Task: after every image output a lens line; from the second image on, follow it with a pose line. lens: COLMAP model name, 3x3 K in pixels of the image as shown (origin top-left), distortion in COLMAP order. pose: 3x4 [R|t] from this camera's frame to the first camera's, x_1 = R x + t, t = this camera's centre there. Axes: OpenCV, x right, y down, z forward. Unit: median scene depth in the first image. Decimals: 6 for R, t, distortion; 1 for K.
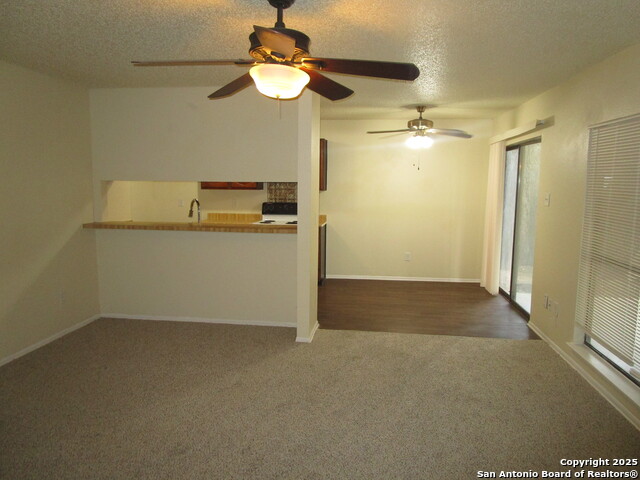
lens RADIAL K [[458.9, 0, 319.4], [0, 458.9, 240.0], [0, 0, 1]] dist [-0.009259, -0.001684]
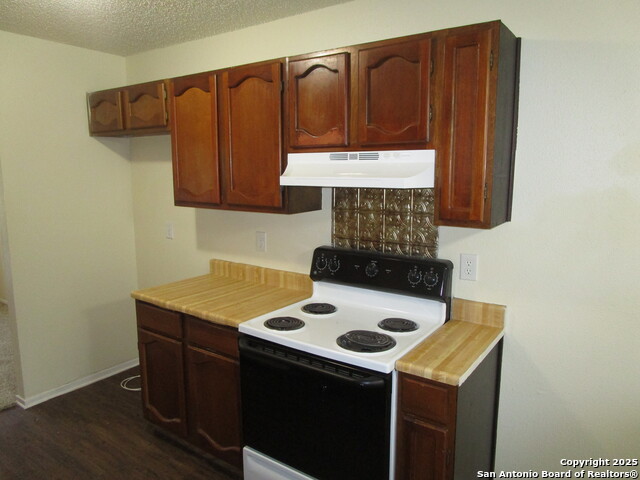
lens RADIAL K [[458.9, 0, 321.0], [0, 458.9, 240.2], [0, 0, 1]] dist [-0.009259, -0.001684]
pose [[0.888486, 0.066057, -0.454125, 0.039661], [-0.057051, 0.997808, 0.033523, -0.098518], [0.455344, -0.003876, 0.890307, 0.686640]]
